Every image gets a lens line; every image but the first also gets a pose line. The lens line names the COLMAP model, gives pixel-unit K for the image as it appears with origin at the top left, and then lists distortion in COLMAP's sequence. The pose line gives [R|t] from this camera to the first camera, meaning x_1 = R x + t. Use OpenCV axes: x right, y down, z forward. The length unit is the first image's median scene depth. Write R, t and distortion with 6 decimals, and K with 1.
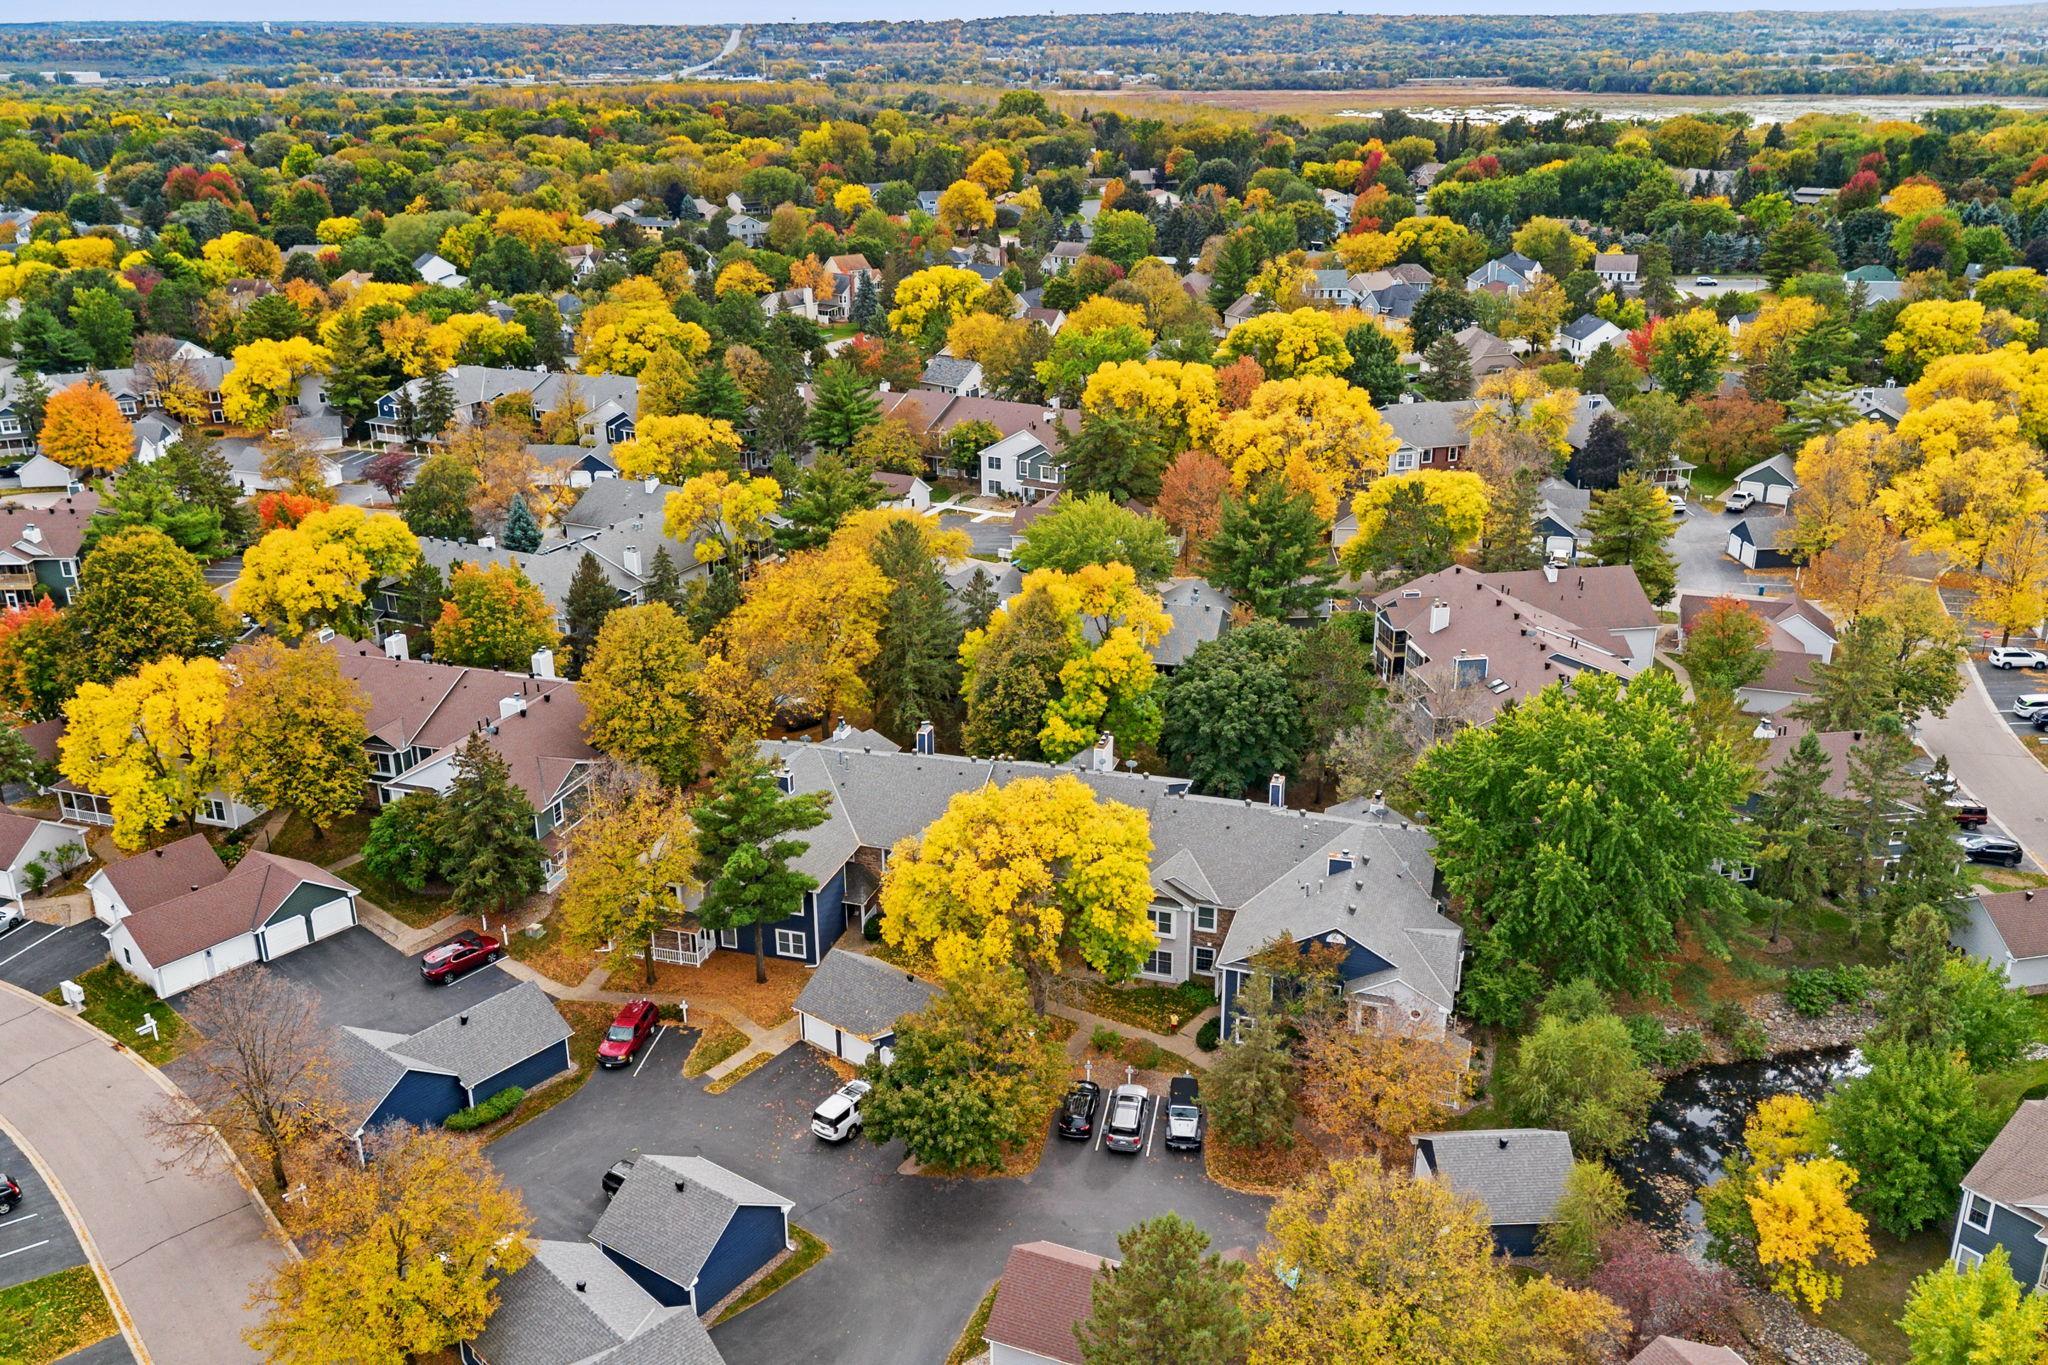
lens RADIAL K [[1700.7, 0, 1024.0], [0, 1700.7, 682.5], [0, 0, 1]] dist [0.108971, -0.128067]
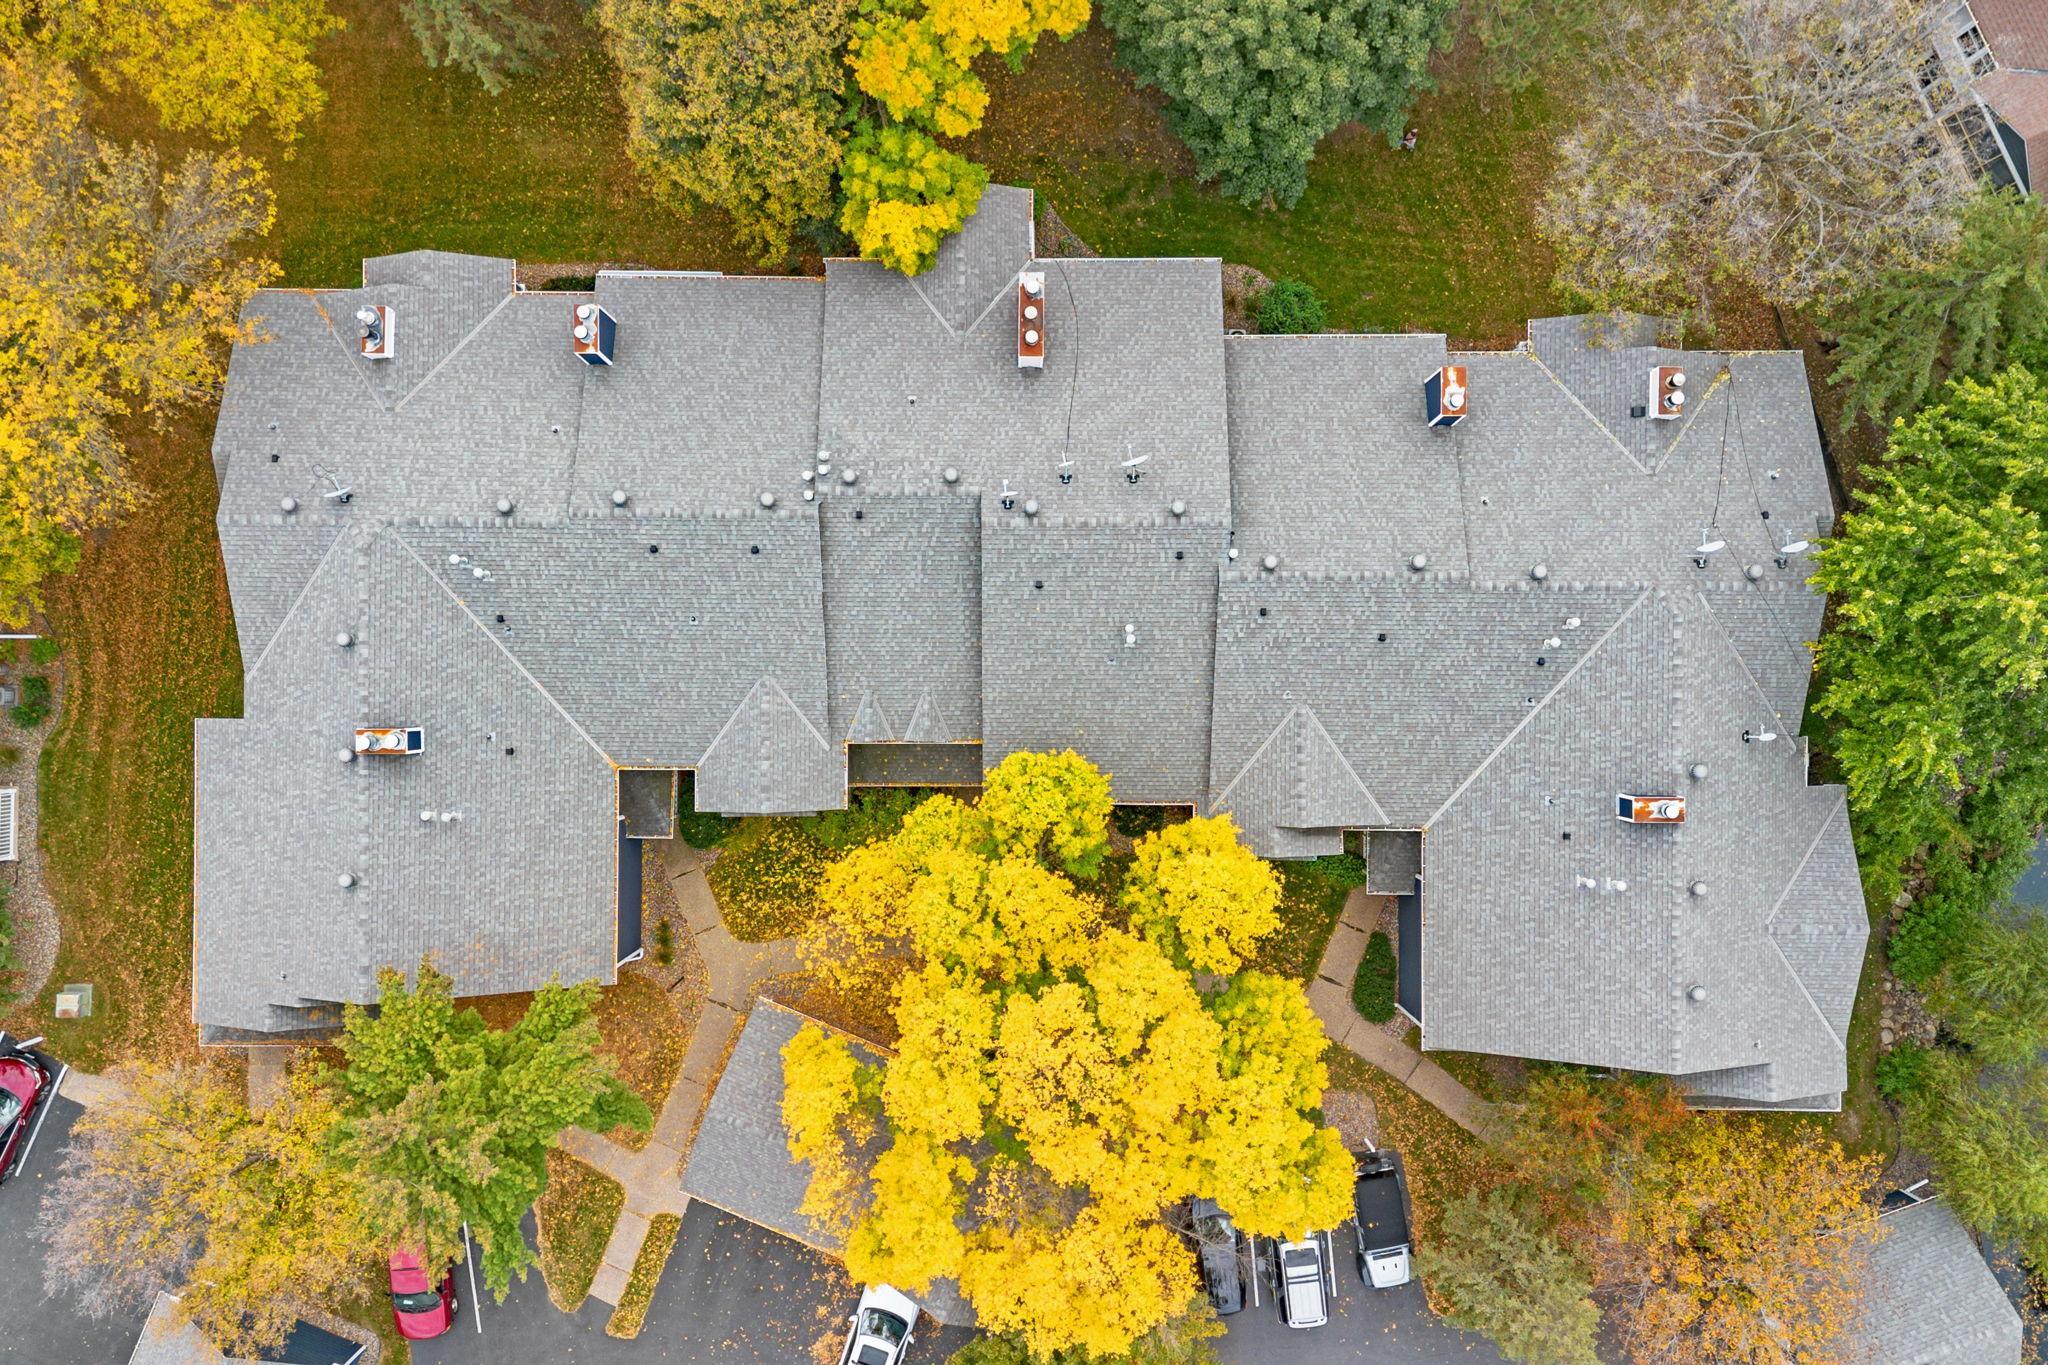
lens RADIAL K [[1711.4, 0, 1015.8], [0, 1711.4, 689.2], [0, 0, 1]] dist [0.102500, -0.117178]
pose [[0.957929, -0.286992, -0.002689, 0.017823], [0.104331, 0.339480, 0.934809, -0.329663], [-0.267370, -0.895762, 0.355140, 0.760296]]
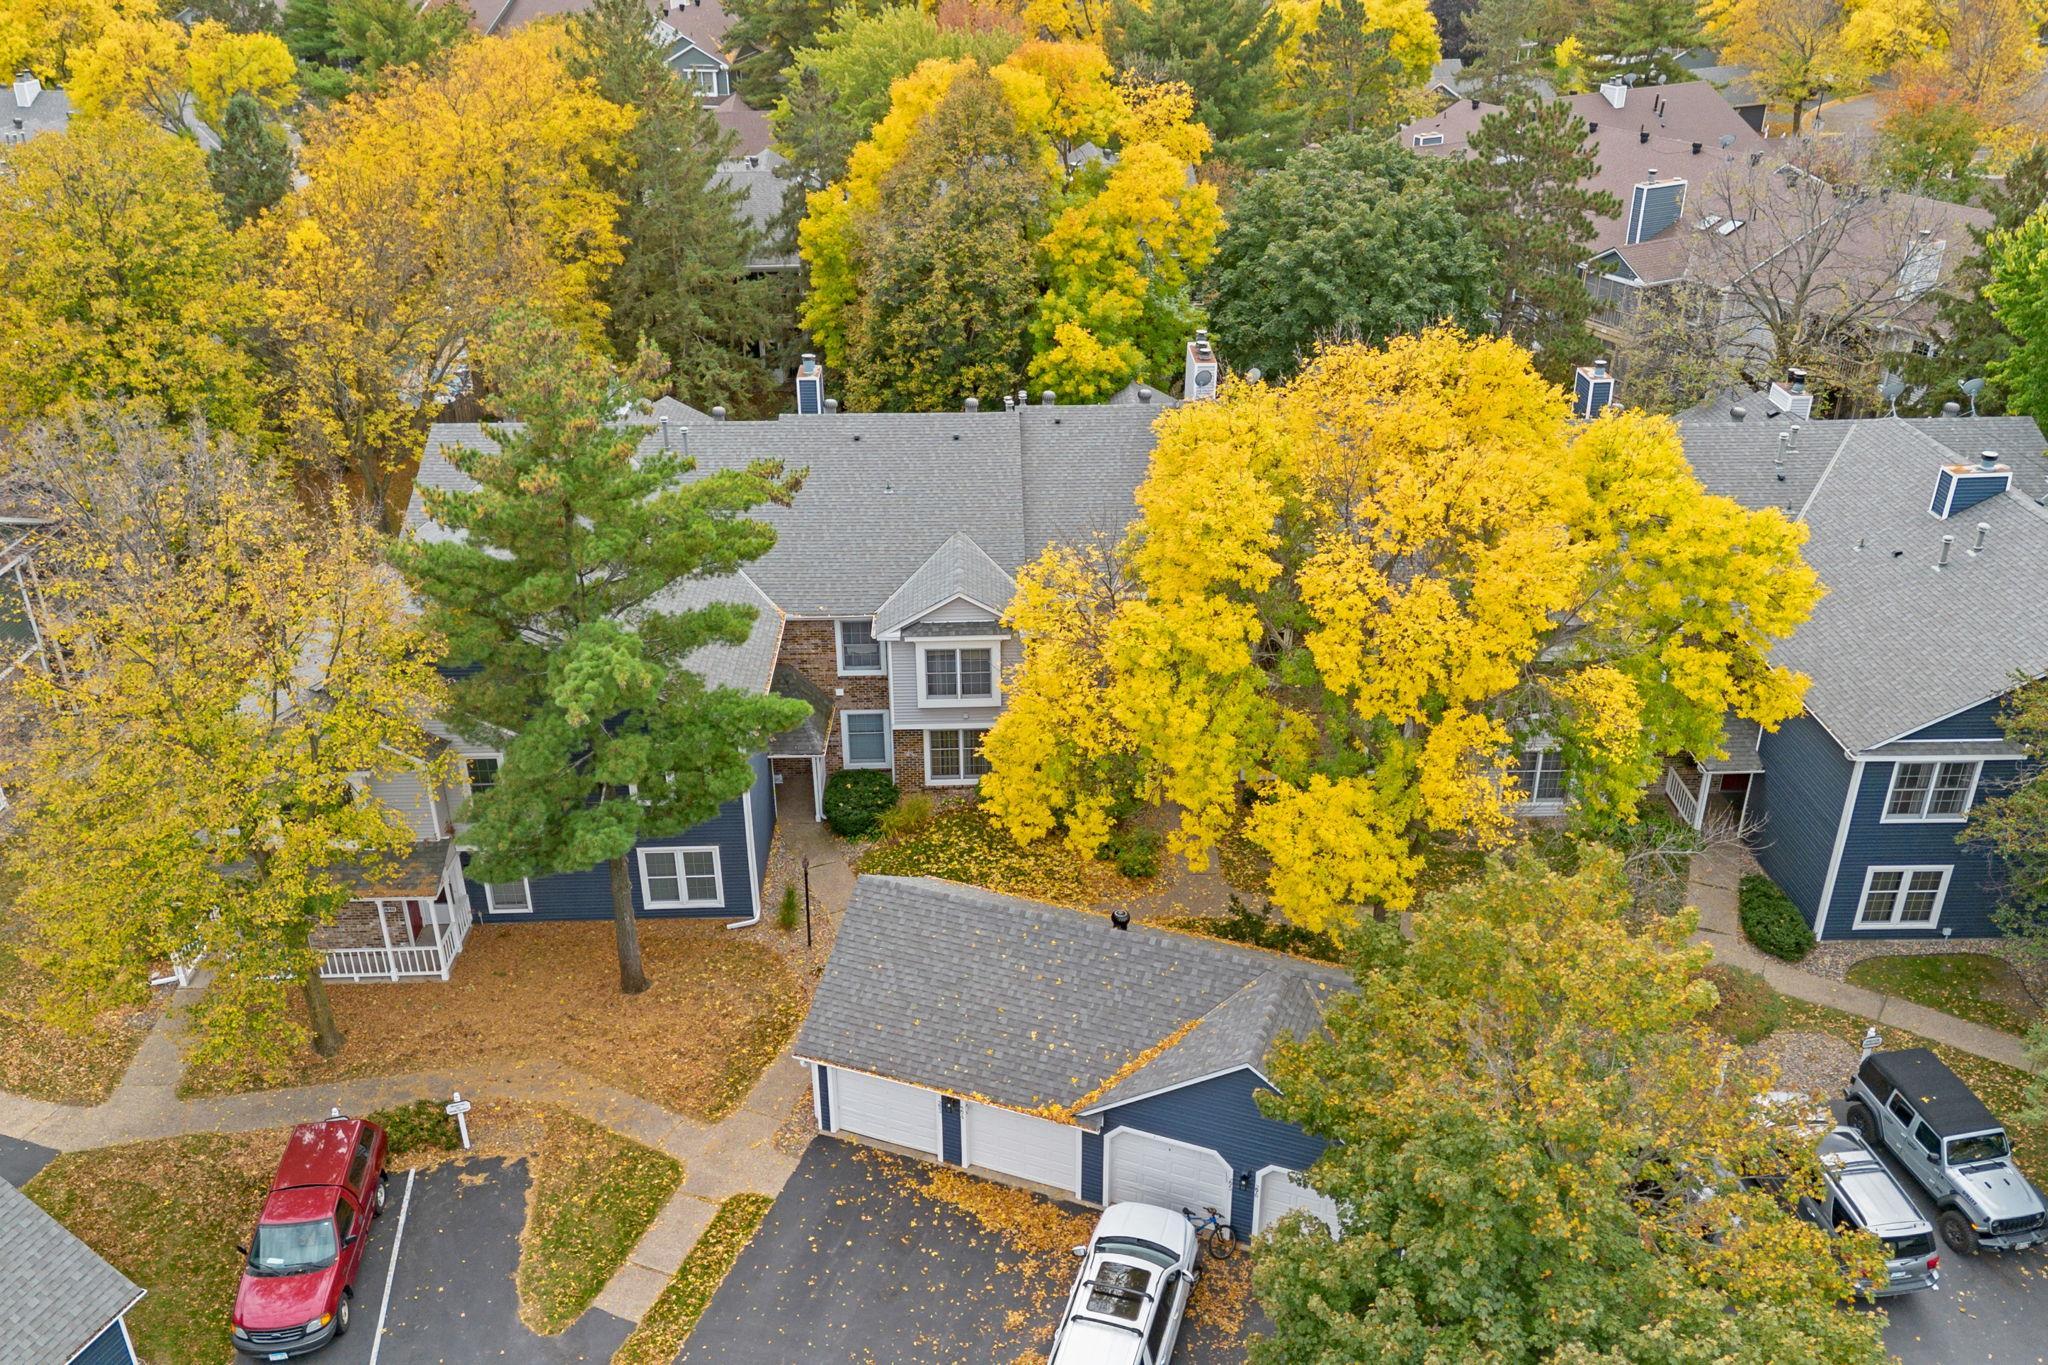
lens RADIAL K [[1711.4, 0, 1015.8], [0, 1711.4, 689.2], [0, 0, 1]] dist [0.102500, -0.117178]
pose [[0.949706, -0.145149, 0.277473, -0.150182], [0.114012, 0.985544, 0.125321, 0.061622], [-0.291652, -0.087383, 0.952525, 0.540076]]
